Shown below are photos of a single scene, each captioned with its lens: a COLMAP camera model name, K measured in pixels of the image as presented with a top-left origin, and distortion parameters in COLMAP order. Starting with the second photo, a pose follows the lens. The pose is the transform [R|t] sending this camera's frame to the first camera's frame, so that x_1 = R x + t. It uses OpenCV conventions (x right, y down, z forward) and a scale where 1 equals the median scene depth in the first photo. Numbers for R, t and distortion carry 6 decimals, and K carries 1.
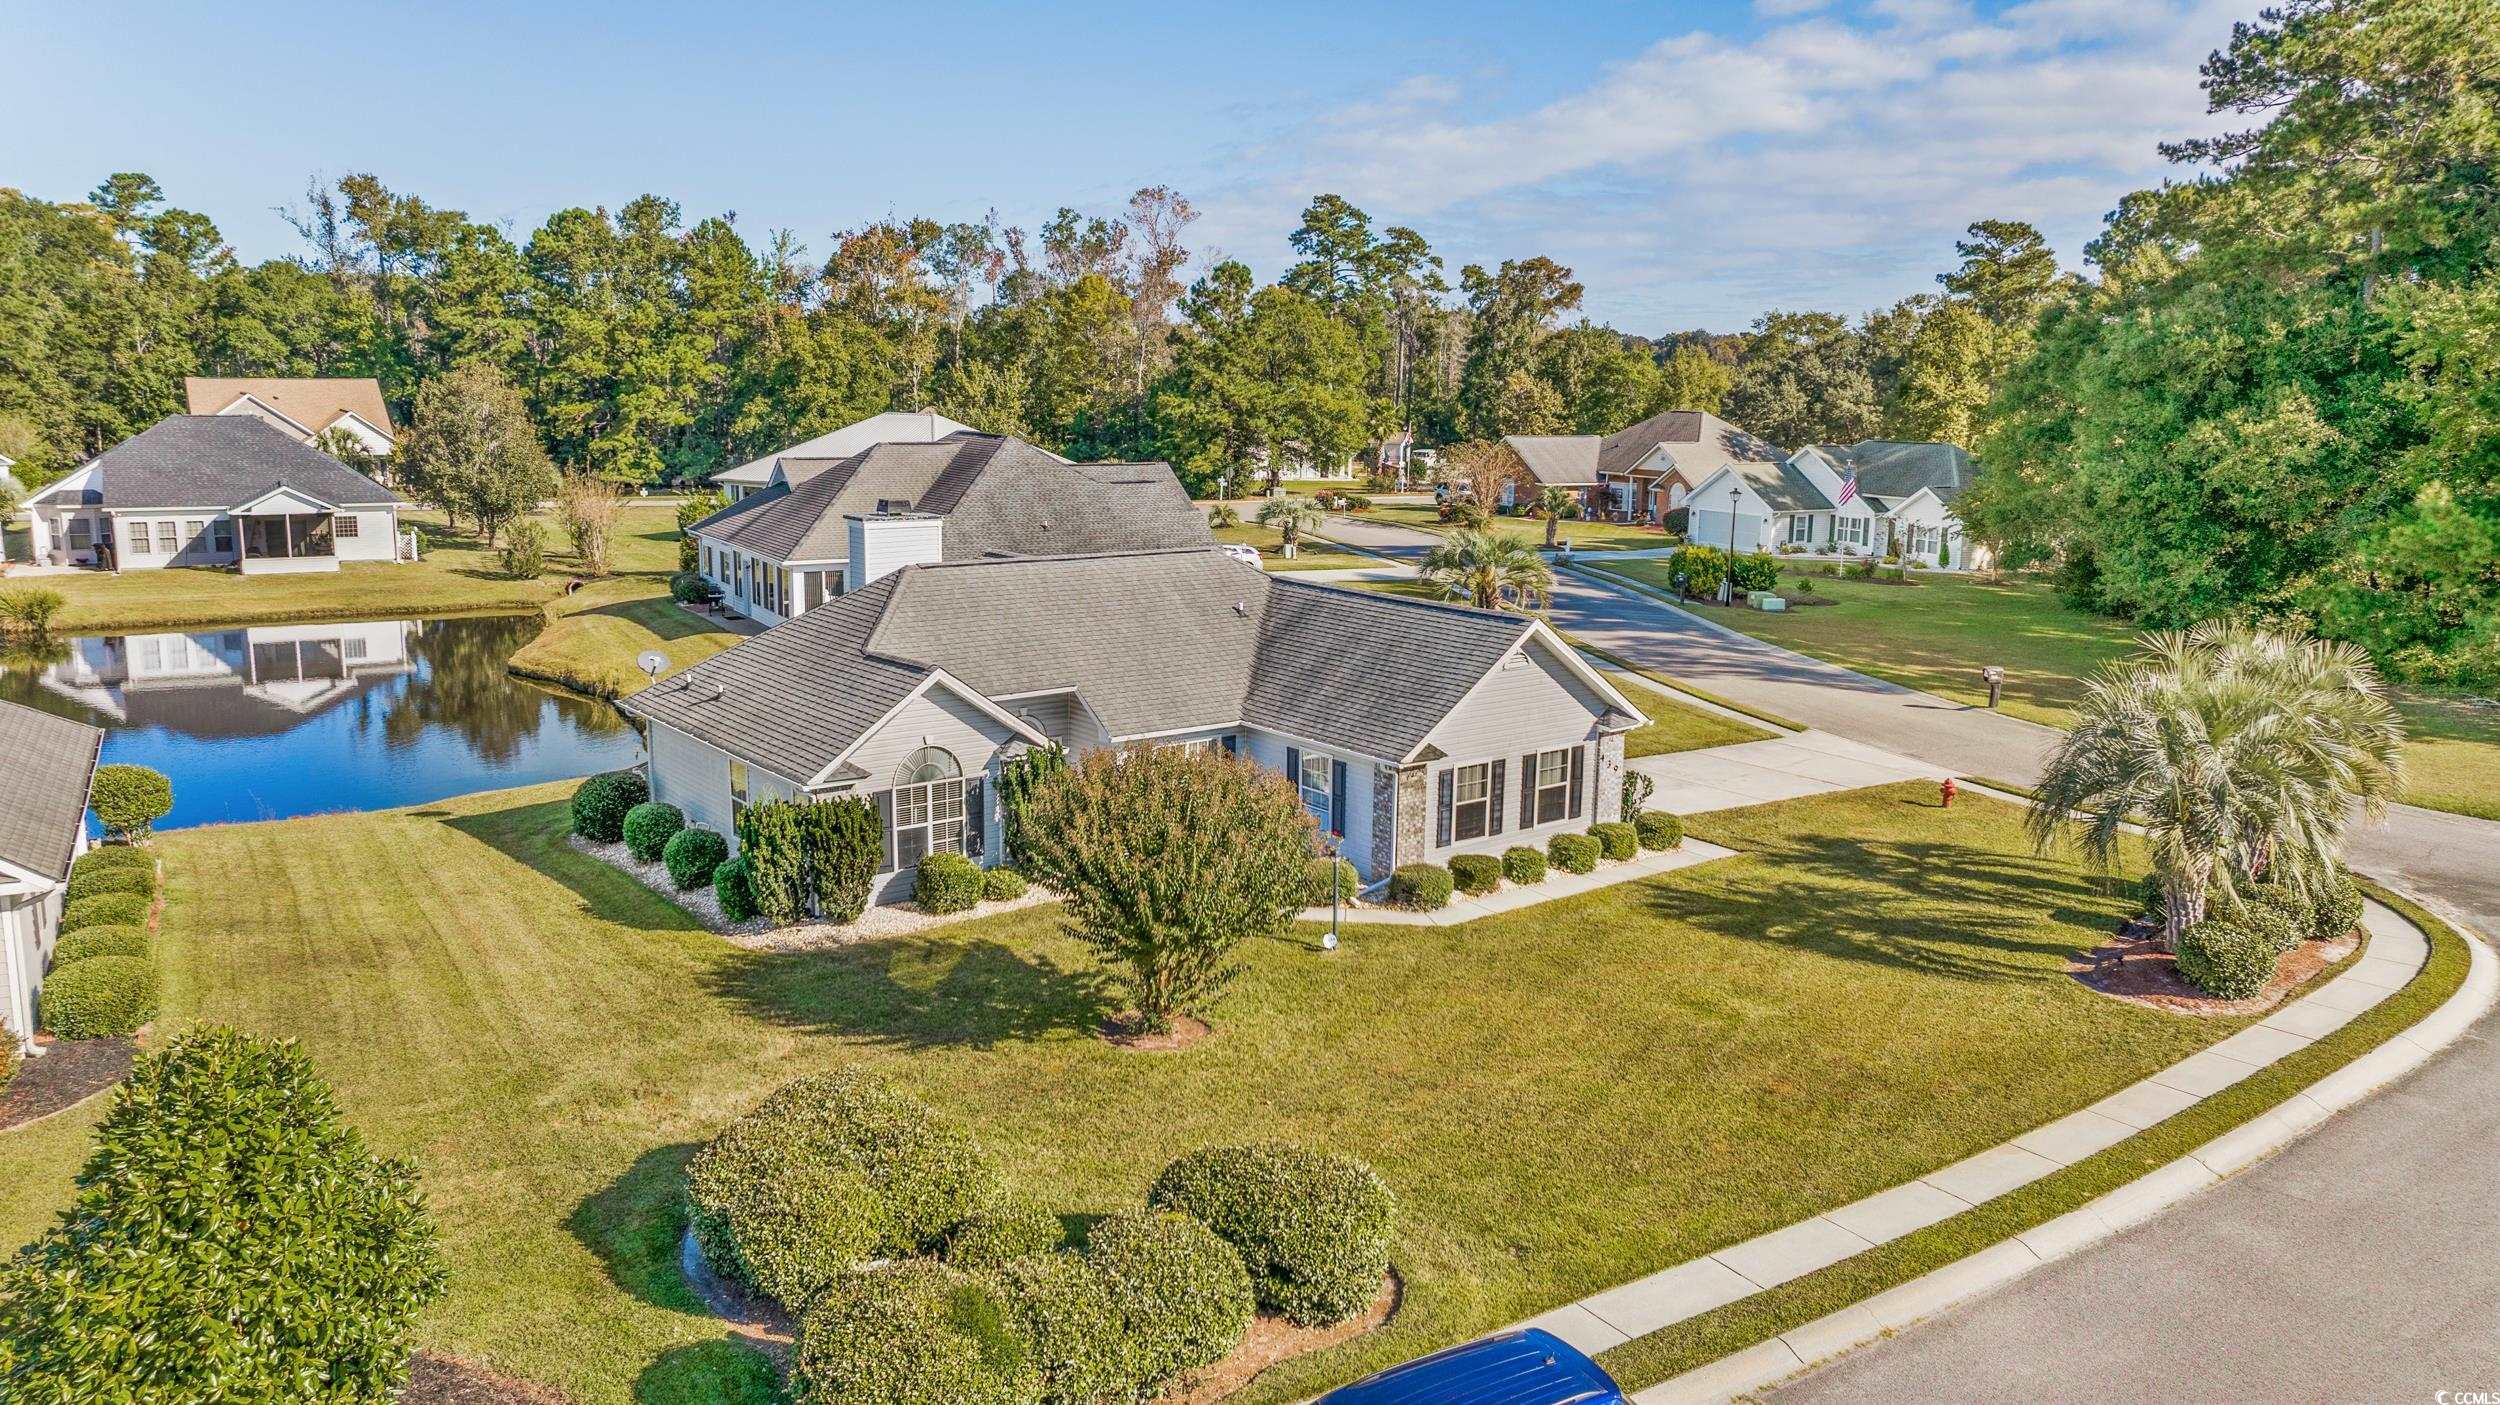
lens RADIAL K [[1744.3, 0, 1256.9], [0, 1744.3, 702.0], [0, 0, 1]] dist [-0.040094, 0.043368]
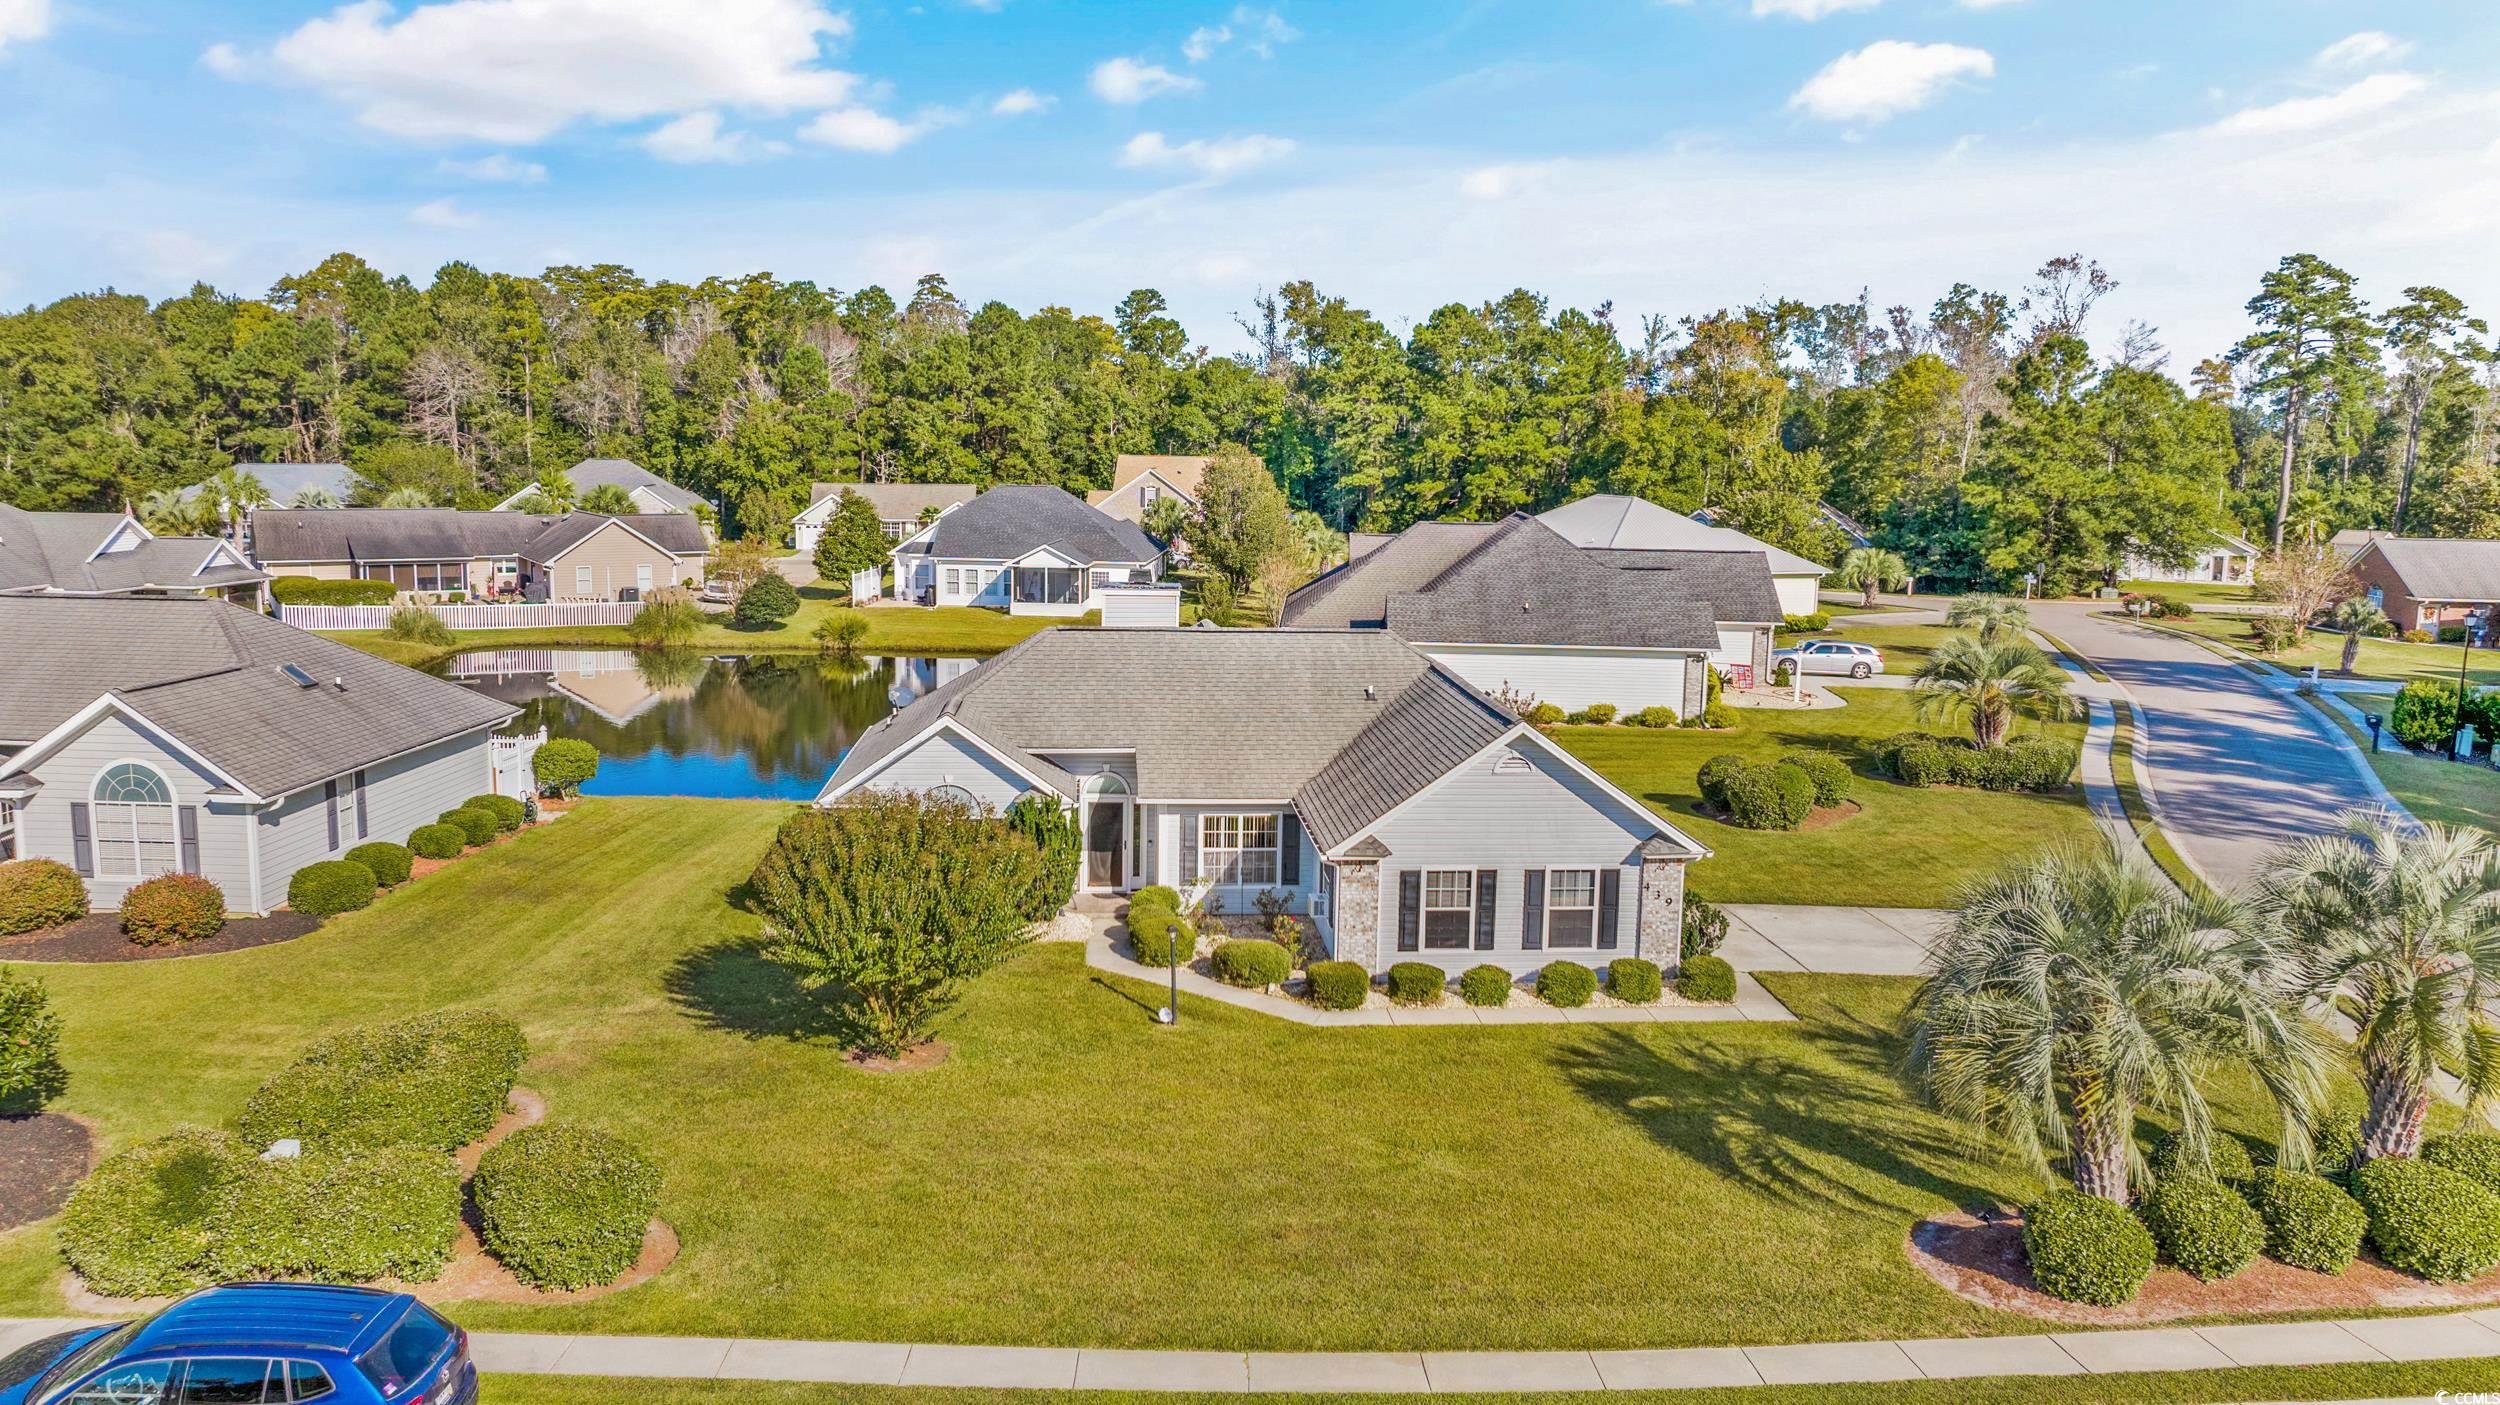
lens RADIAL K [[1744.3, 0, 1256.9], [0, 1744.3, 702.0], [0, 0, 1]] dist [-0.040094, 0.043368]
pose [[0.839340, 0.080246, -0.537652, 0.117871], [-0.104975, 0.994355, -0.015467, -0.006420], [0.533375, 0.069422, 0.843025, 0.031085]]
